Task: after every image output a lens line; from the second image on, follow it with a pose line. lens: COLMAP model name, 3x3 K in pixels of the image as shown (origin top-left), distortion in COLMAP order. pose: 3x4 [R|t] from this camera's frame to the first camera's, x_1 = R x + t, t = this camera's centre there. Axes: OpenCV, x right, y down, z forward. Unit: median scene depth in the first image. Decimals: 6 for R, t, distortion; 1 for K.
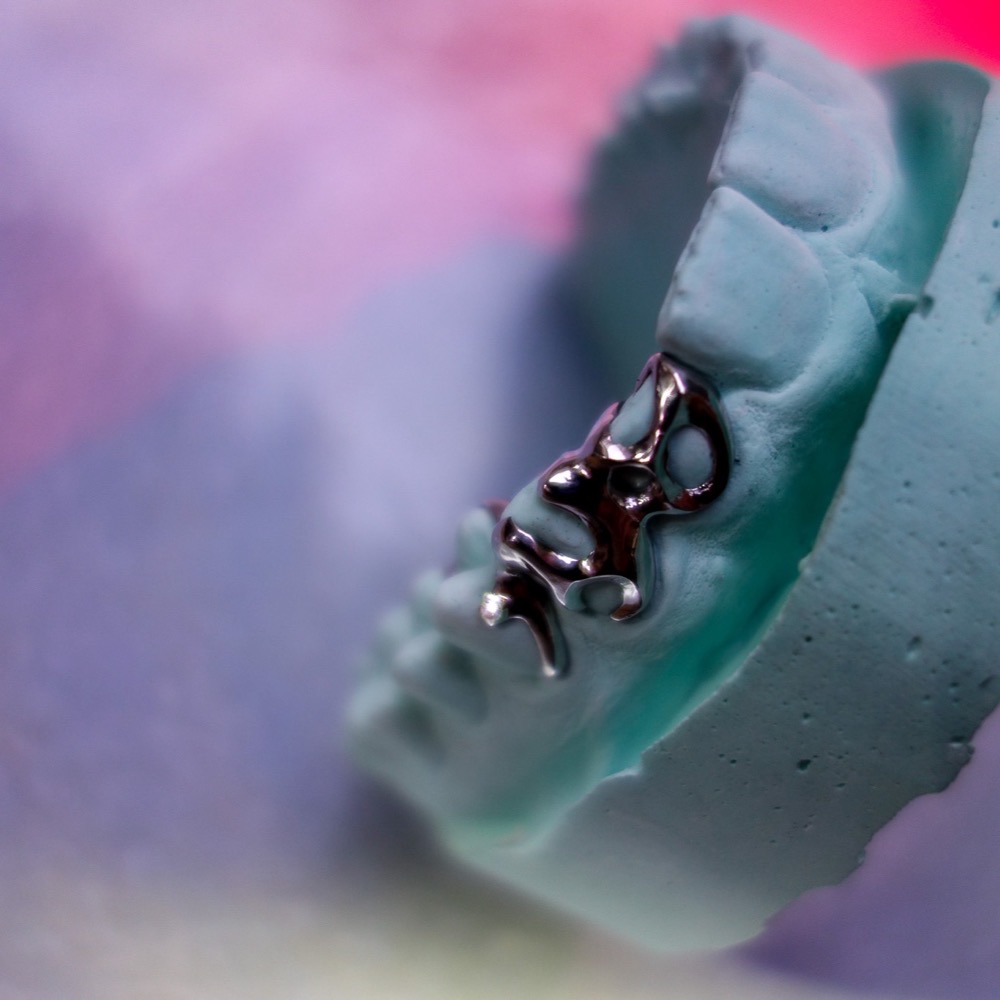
lens RADIAL K [[1124.8, 0, 503.0], [0, 1124.8, 494.8], [0, 0, 1]] dist [0.055743, 0.000000]
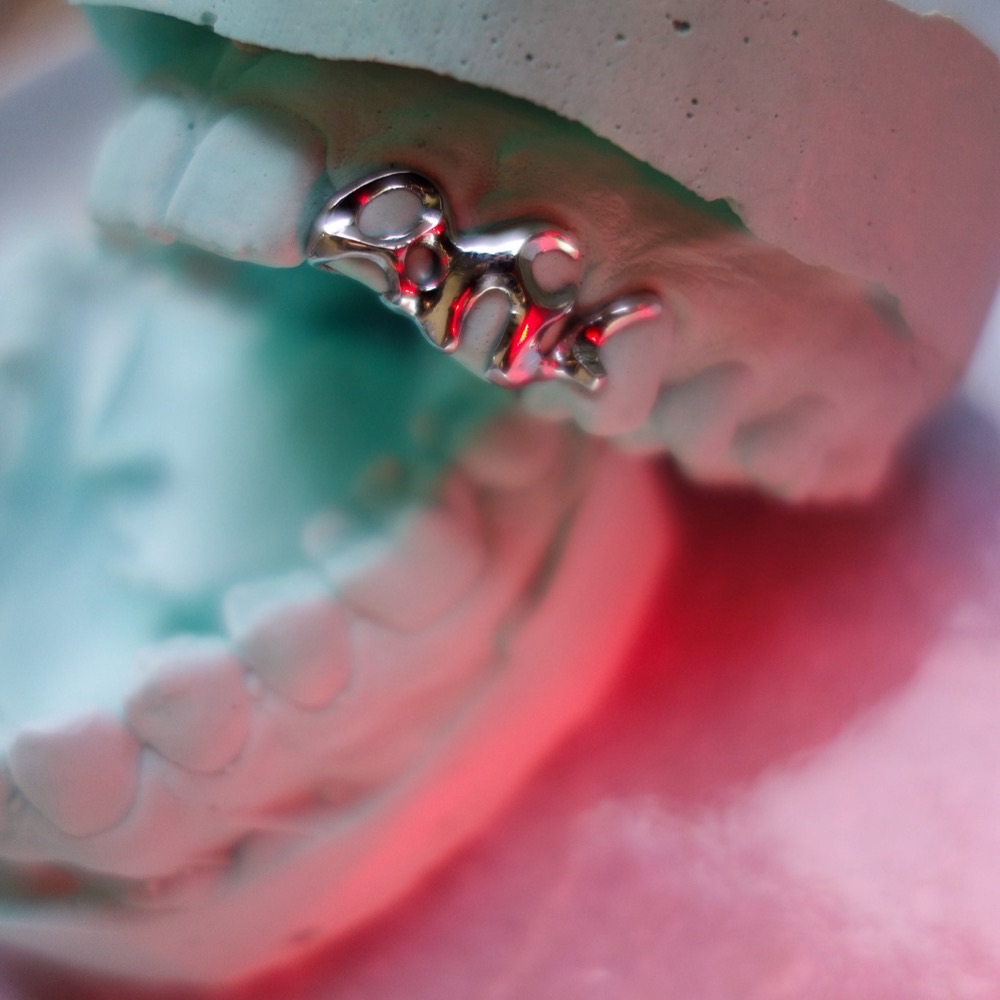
lens RADIAL K [[1124.8, 0, 502.0], [0, 1124.8, 506.6], [0, 0, 1]] dist [0.055743, 0.000000]
pose [[-0.148540, -0.984904, -0.088882, -0.025570], [0.947947, -0.116212, -0.296464, 0.359216], [0.281659, -0.128292, 0.950899, -0.001402]]
